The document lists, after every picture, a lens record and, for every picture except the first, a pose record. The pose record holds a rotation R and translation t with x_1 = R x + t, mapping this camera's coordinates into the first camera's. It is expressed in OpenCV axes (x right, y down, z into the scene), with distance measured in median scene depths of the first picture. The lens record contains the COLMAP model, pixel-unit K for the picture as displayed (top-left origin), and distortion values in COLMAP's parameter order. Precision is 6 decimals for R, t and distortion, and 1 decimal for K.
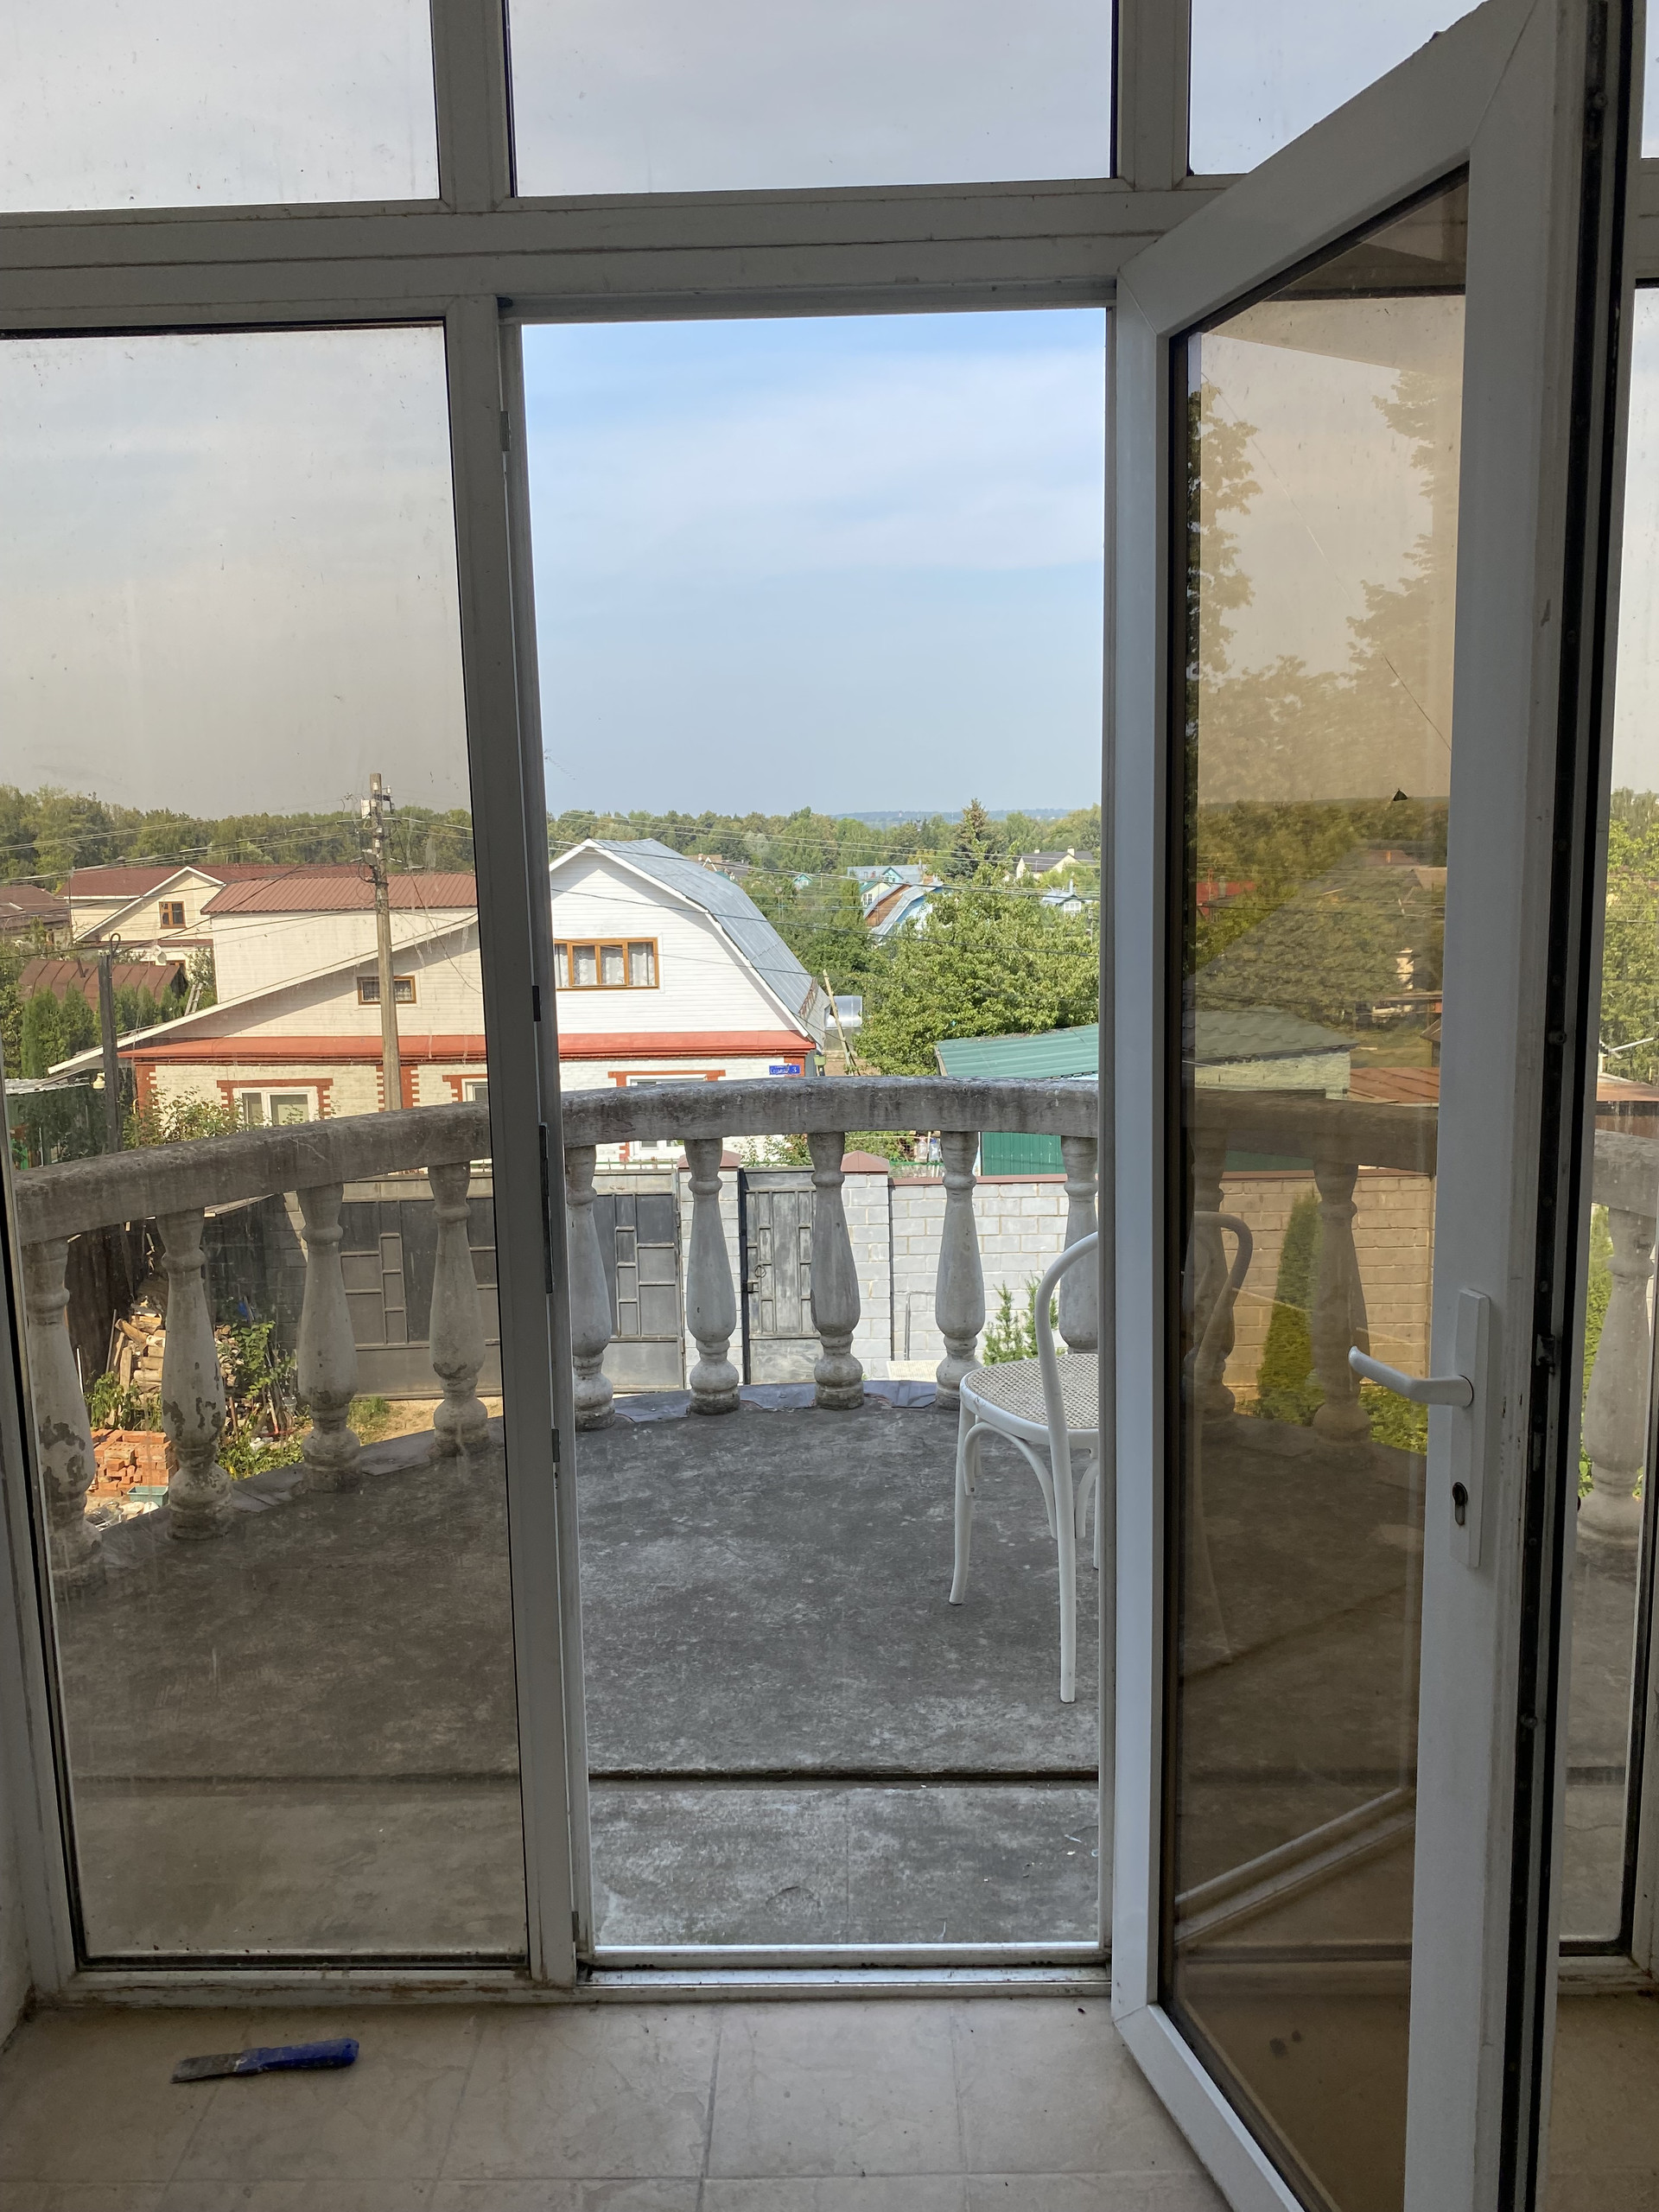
lens RADIAL K [[1638.5, 0, 836.5], [0, 1638.5, 1092.3], [0, 0, 1]] dist [0.081115, 0.001872]
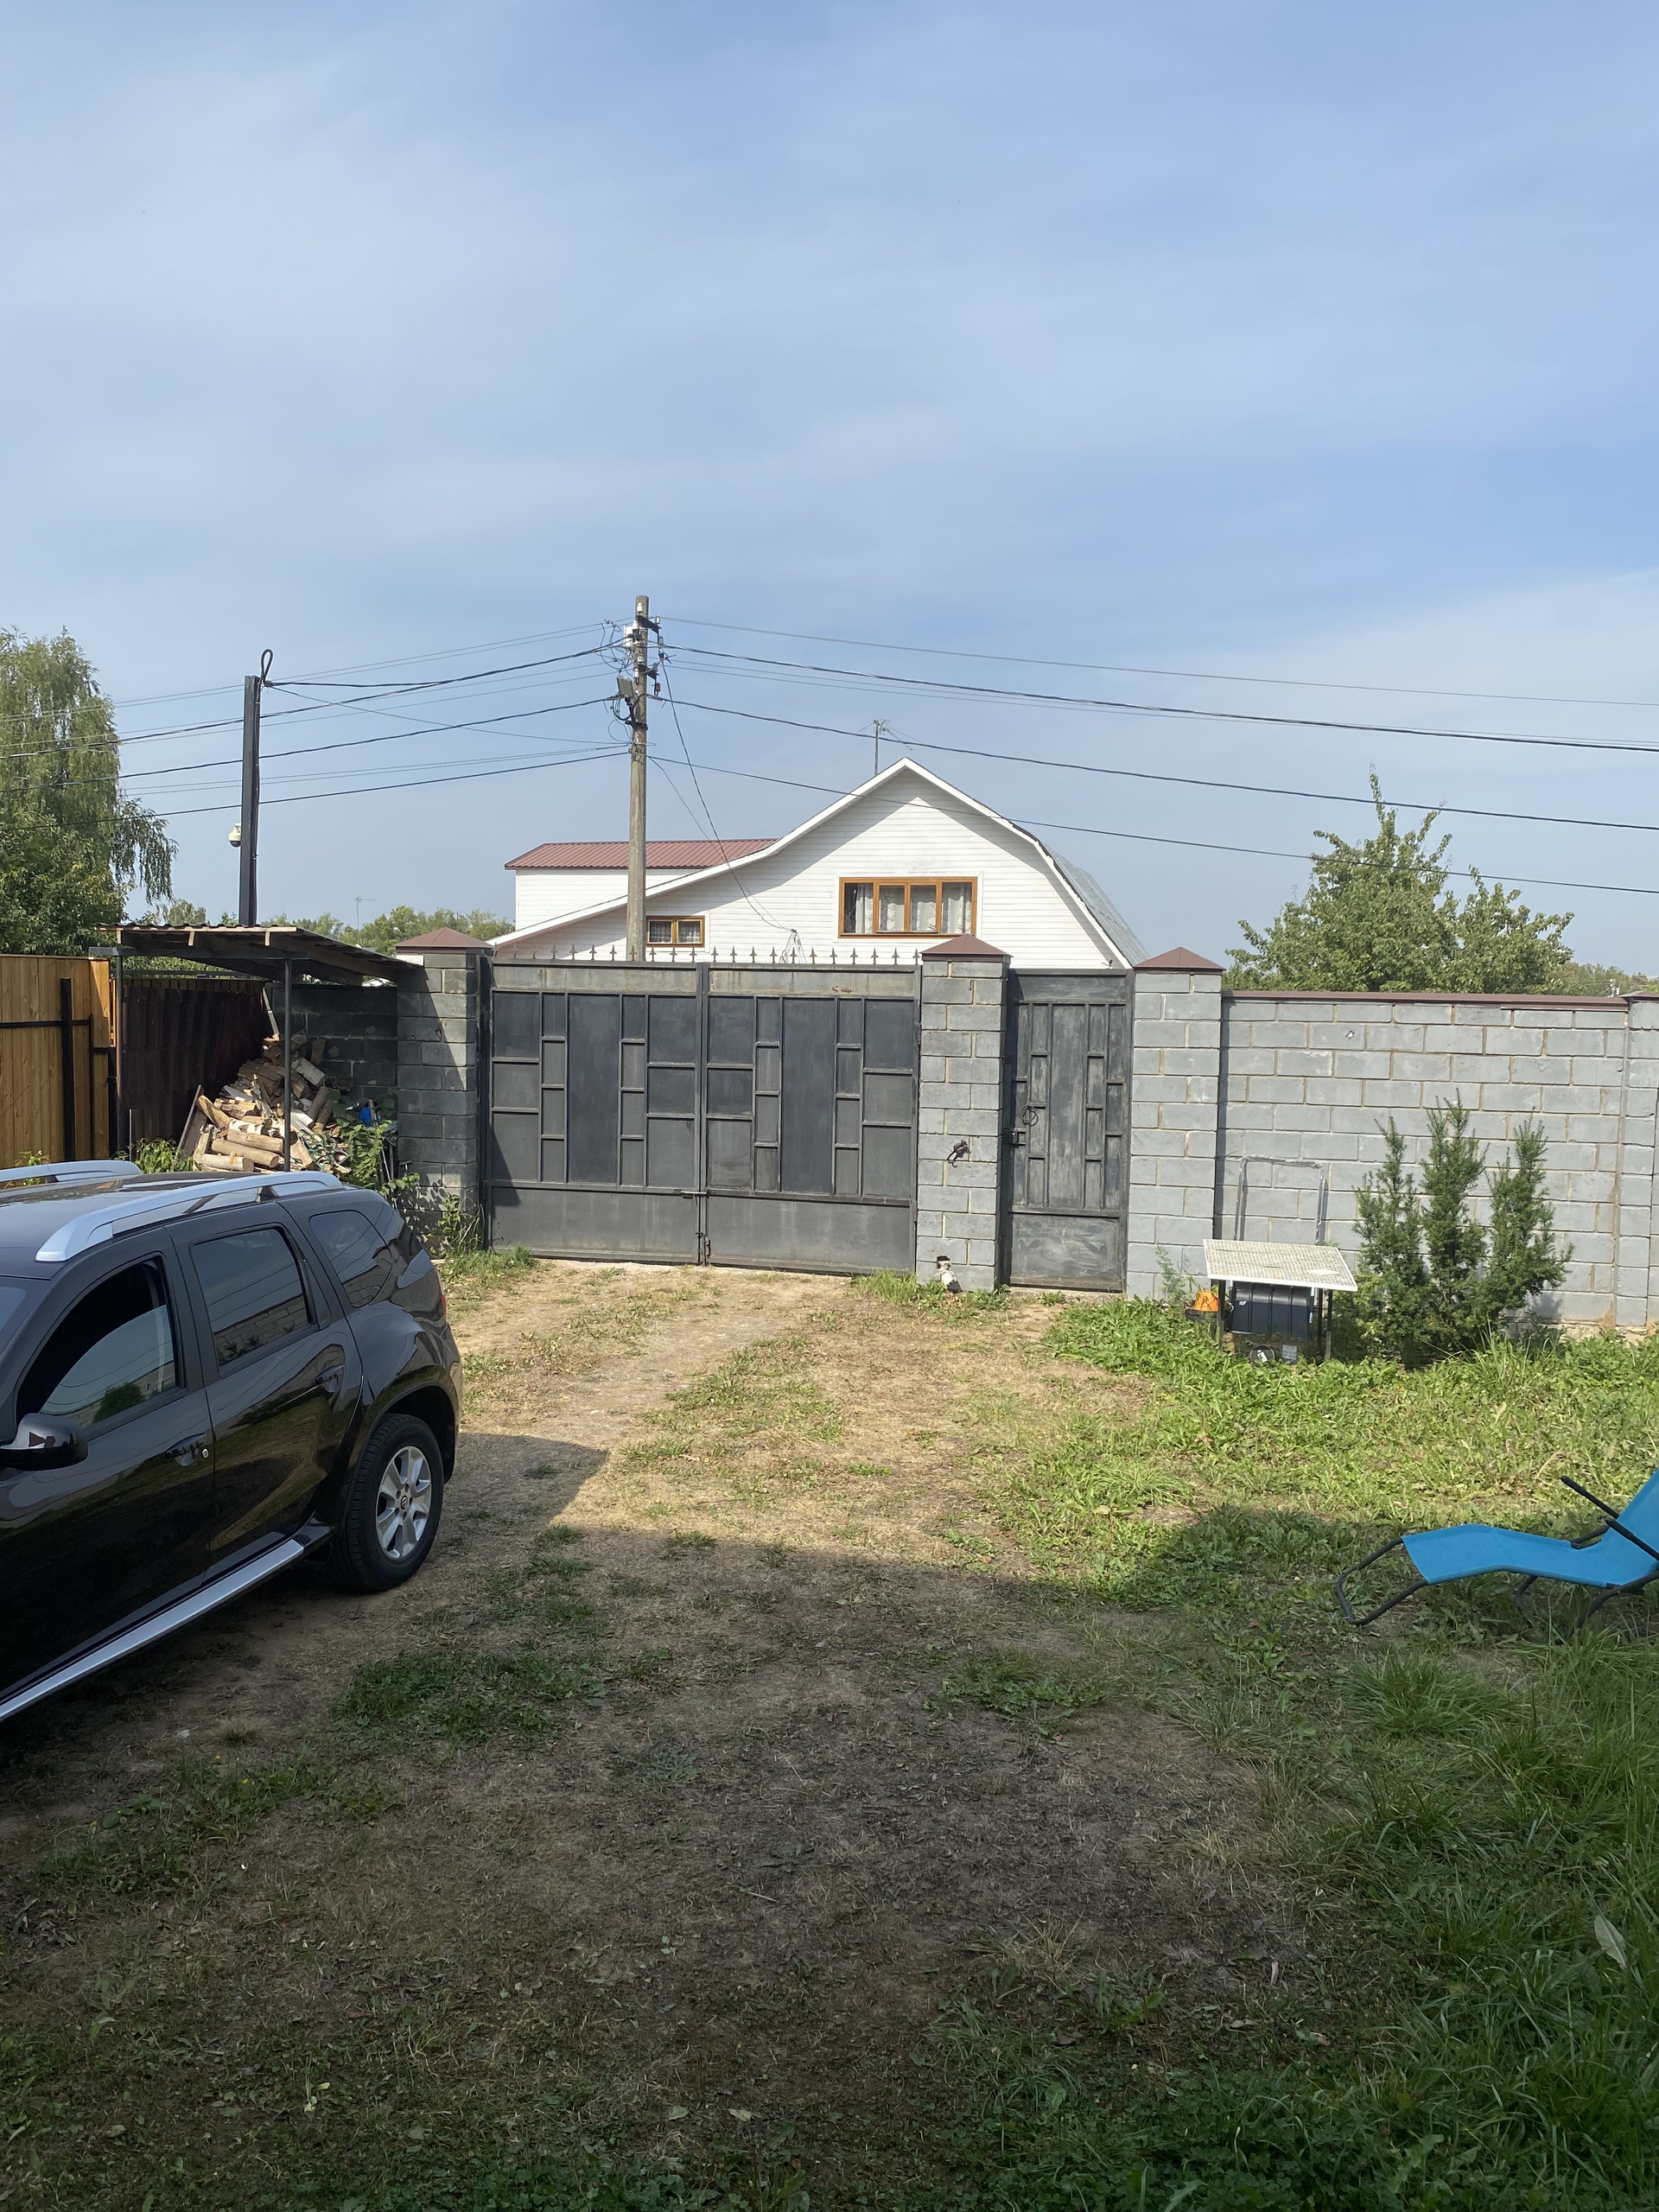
lens RADIAL K [[1638.5, 0, 807.7], [0, 1638.5, 1121.6], [0, 0, 1]] dist [0.081115, 0.001872]
pose [[0.968347, 0.055934, -0.243259, 0.033981], [-0.075429, 0.994579, -0.071576, 0.169818], [0.237936, 0.087659, 0.967317, 0.283328]]
